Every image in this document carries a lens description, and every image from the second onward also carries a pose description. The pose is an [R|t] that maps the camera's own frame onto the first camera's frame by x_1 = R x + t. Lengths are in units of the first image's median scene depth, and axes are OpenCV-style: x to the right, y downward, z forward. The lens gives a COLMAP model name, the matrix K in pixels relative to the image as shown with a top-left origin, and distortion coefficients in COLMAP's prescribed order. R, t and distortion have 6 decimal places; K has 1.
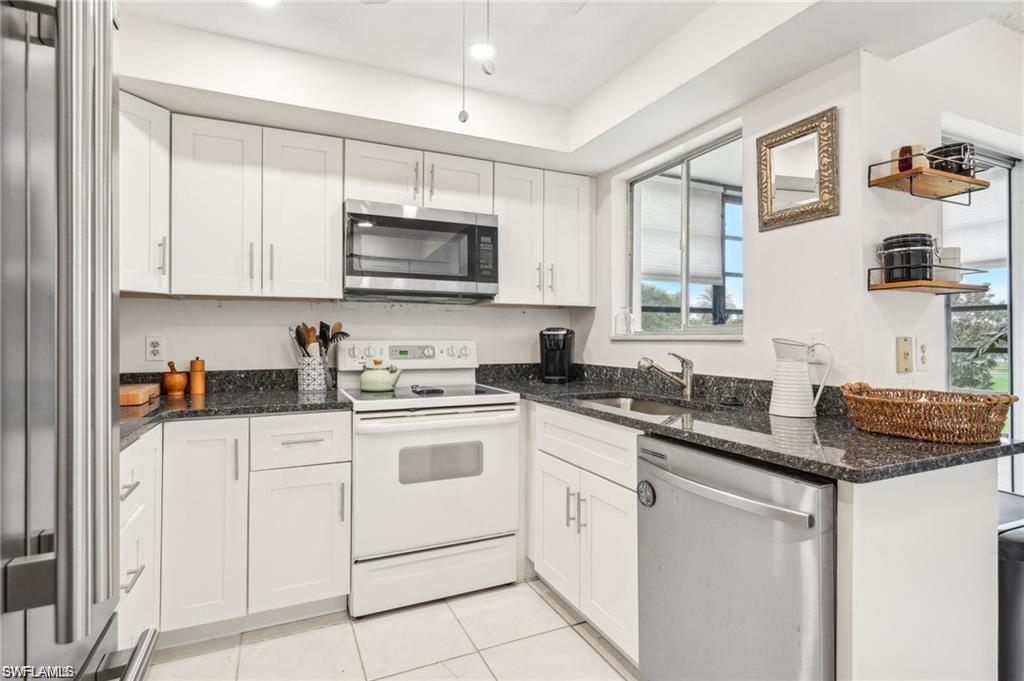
lens RADIAL K [[525.7, 0, 512.0], [0, 525.7, 340.5], [0, 0, 1]] dist [0.002708, 0.000495]
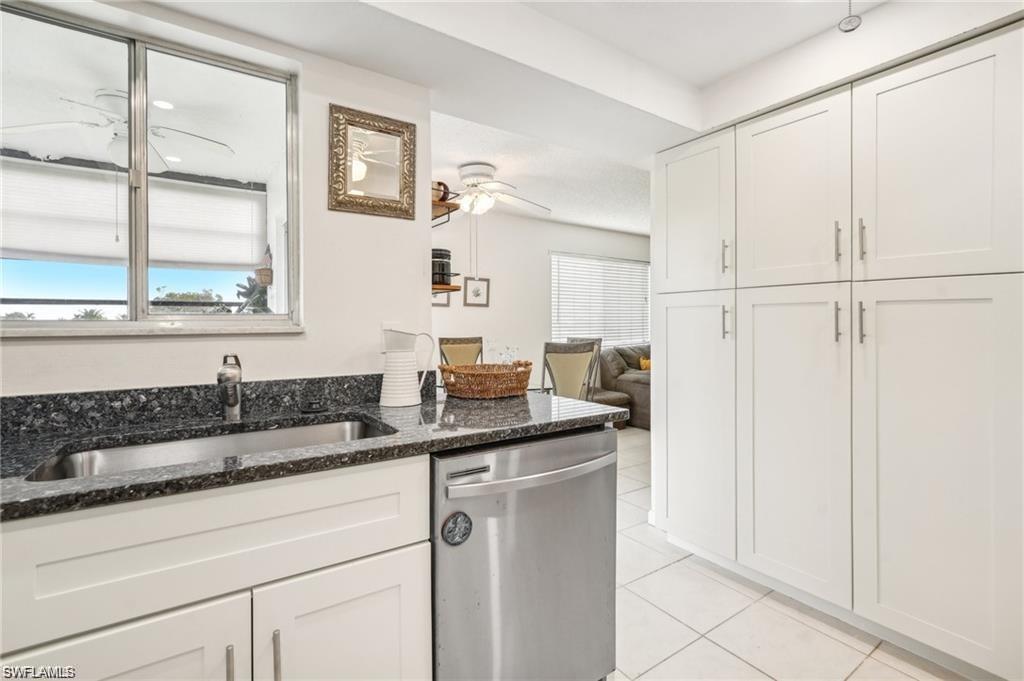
lens RADIAL K [[469.0, 0, 511.9], [0, 469.0, 326.2], [0, 0, 1]] dist [-0.003746, -0.000298]
pose [[-0.154952, -0.004047, 0.987914, -0.415405], [0.013038, 0.999896, 0.006141, -0.012643], [-0.987836, 0.013832, -0.154883, 0.952498]]
